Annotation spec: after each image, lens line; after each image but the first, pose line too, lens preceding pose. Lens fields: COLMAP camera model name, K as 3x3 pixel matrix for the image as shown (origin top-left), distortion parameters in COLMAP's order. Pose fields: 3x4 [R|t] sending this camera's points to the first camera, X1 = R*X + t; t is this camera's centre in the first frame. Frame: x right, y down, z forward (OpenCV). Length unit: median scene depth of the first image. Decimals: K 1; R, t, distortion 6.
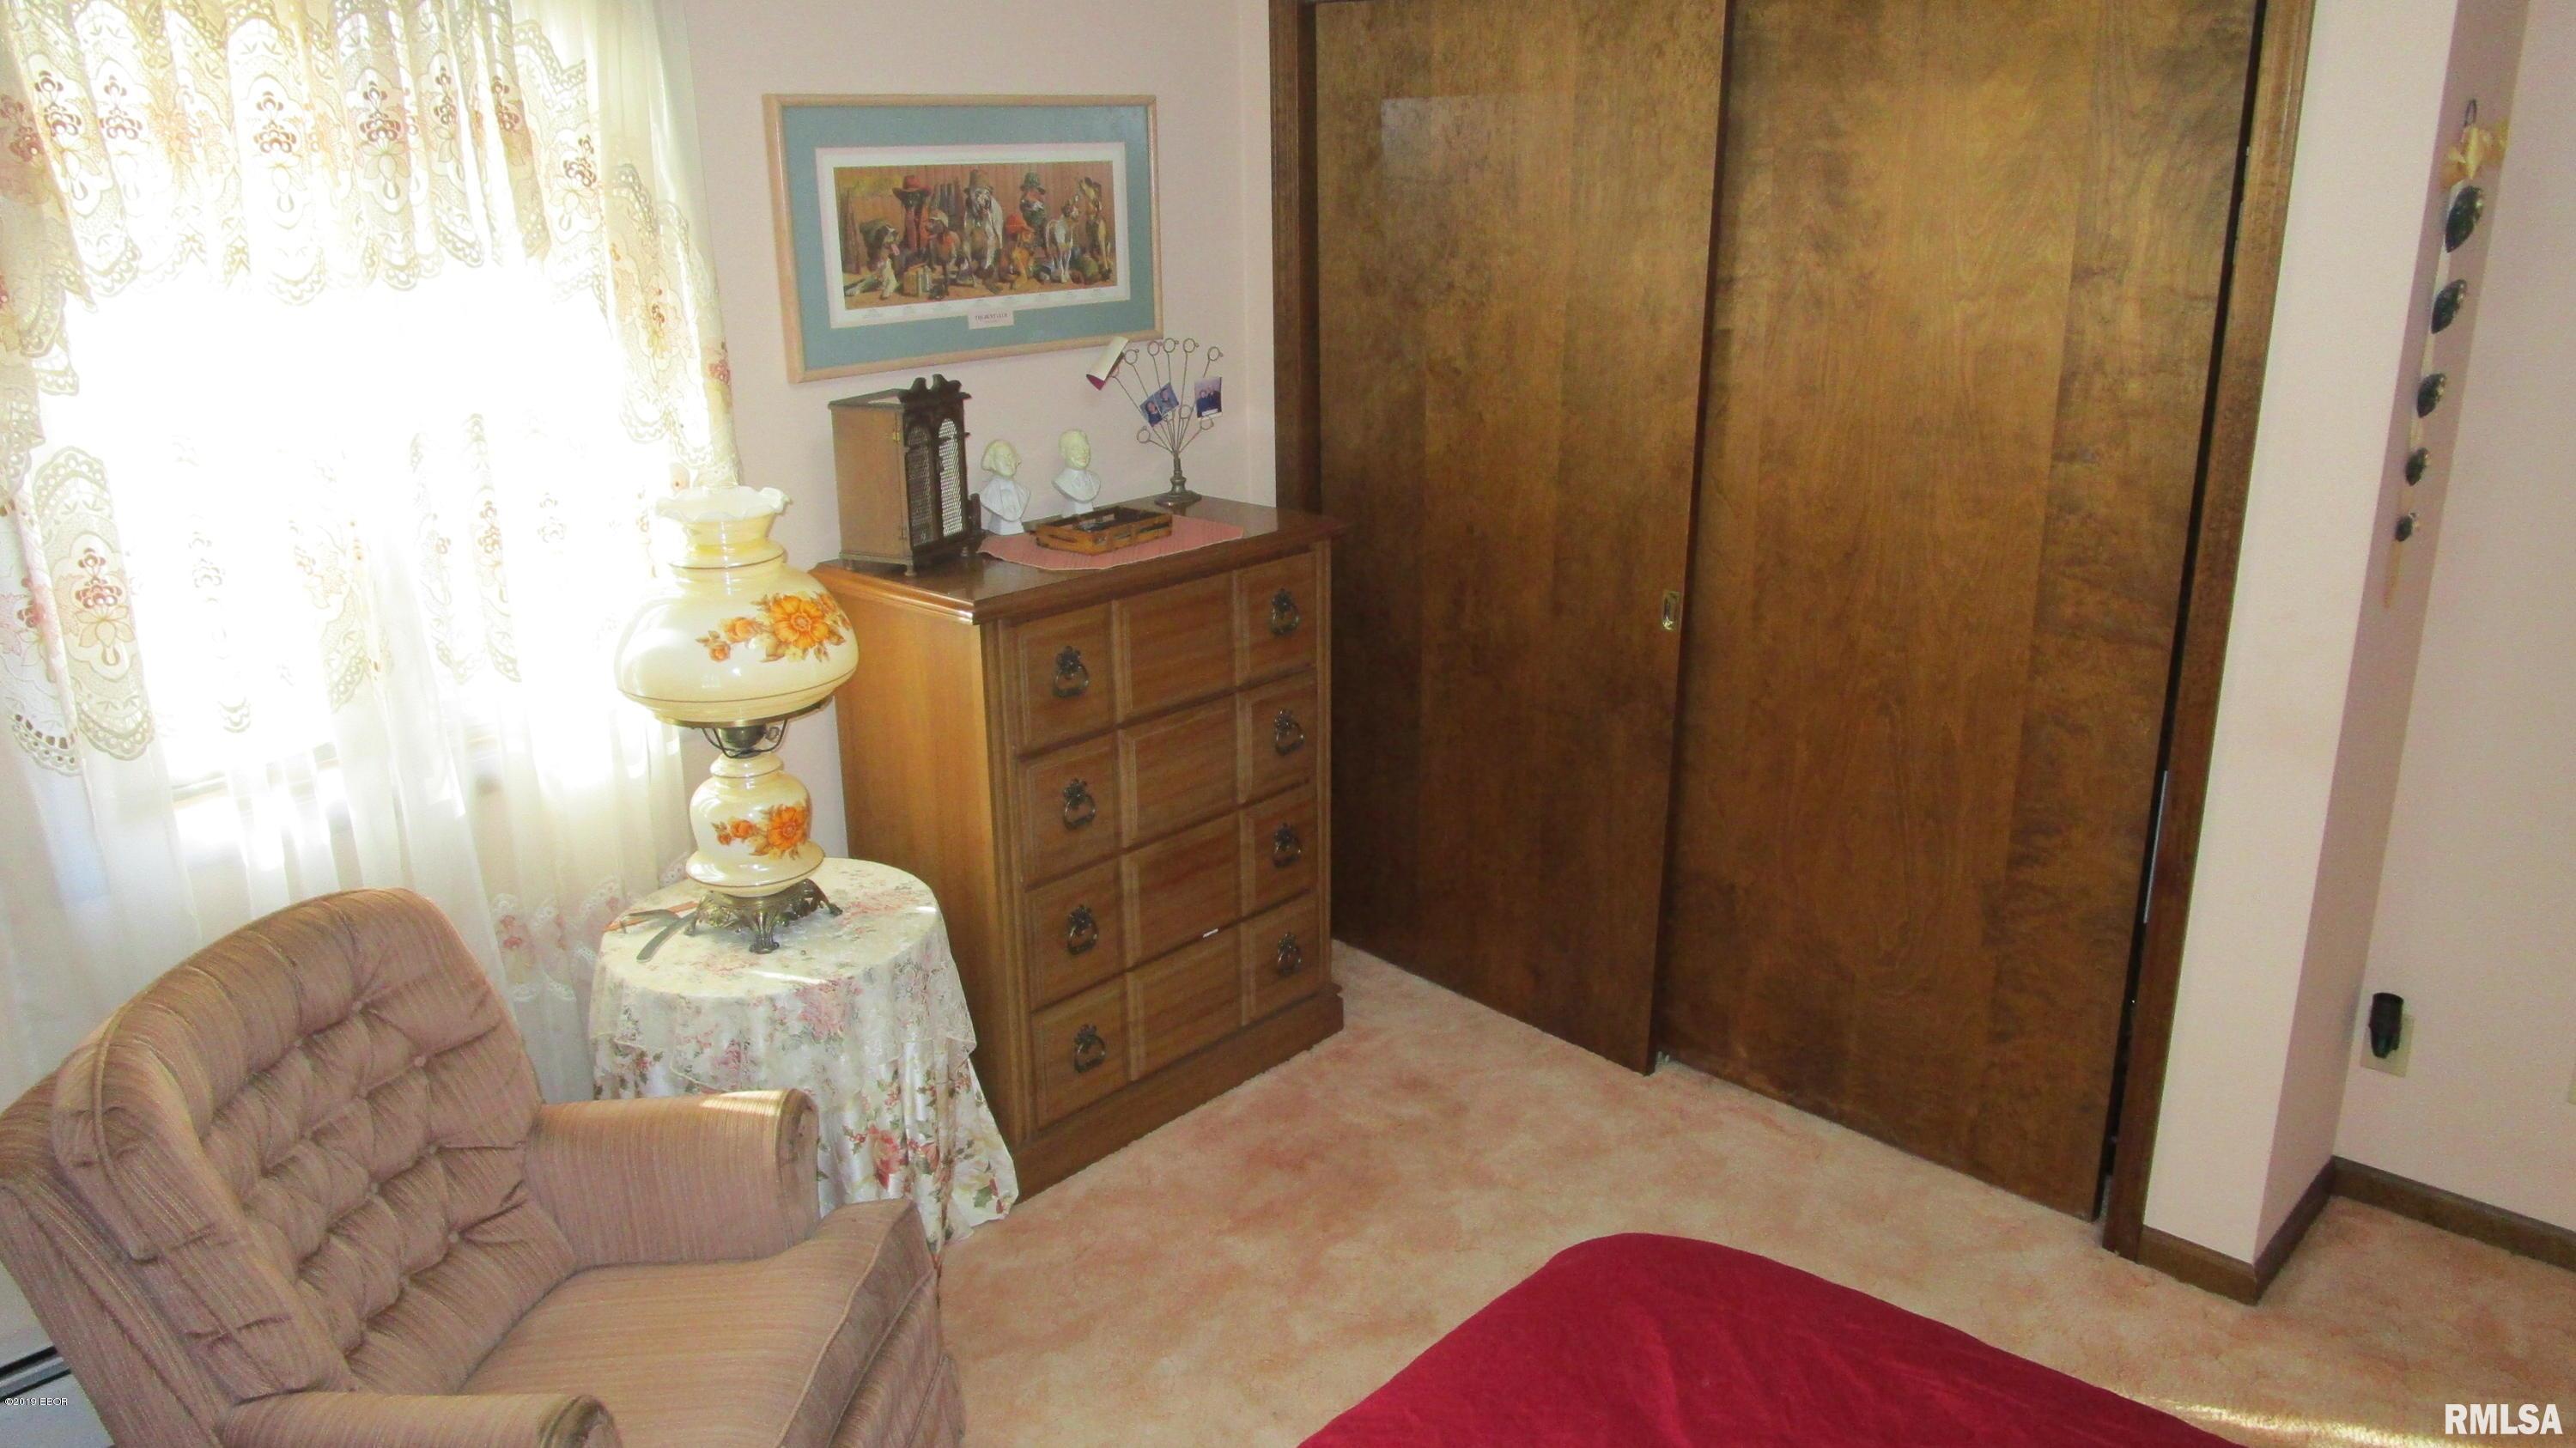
lens RADIAL K [[1833.7, 0, 1288.0], [0, 1833.7, 724.0], [0, 0, 1]] dist [-0.027866, 0.006640]
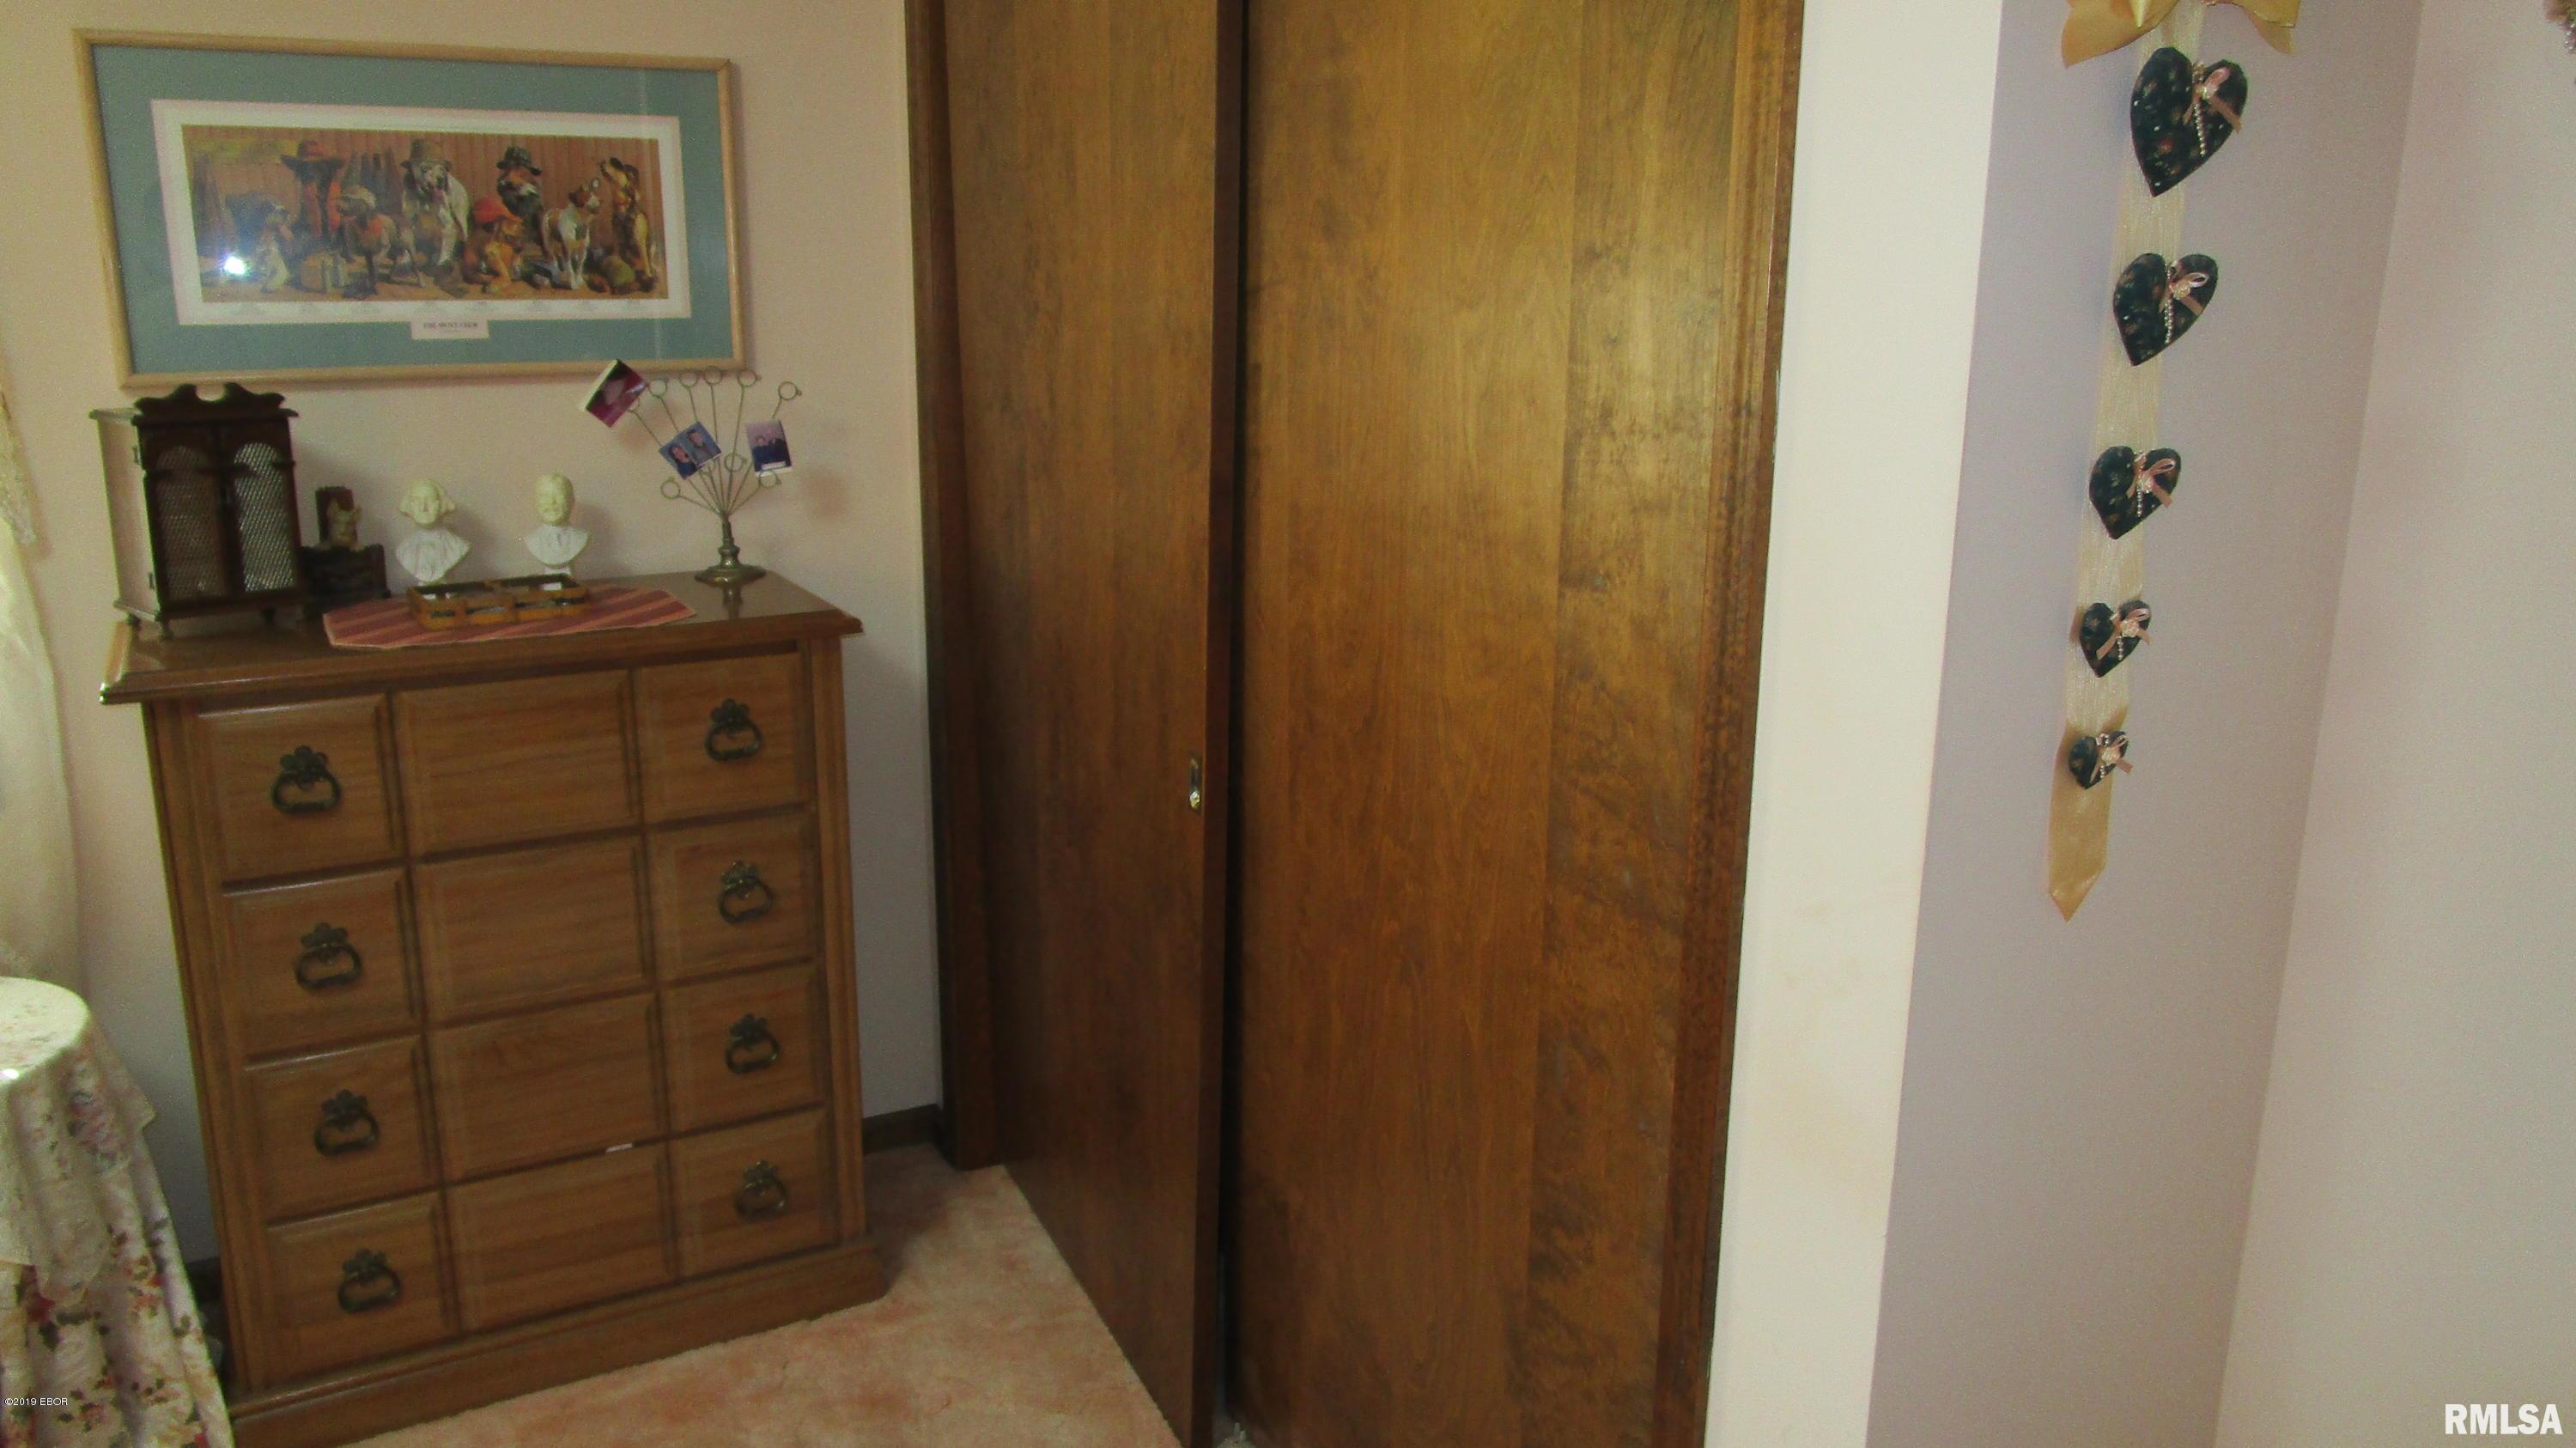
lens RADIAL K [[1833.7, 0, 1288.0], [0, 1833.7, 724.0], [0, 0, 1]] dist [-0.027866, 0.006640]
pose [[0.952611, 0.092566, -0.289765, 0.453700], [-0.110365, 0.992842, -0.045663, -0.058632], [0.283463, 0.075479, 0.956008, 0.384043]]
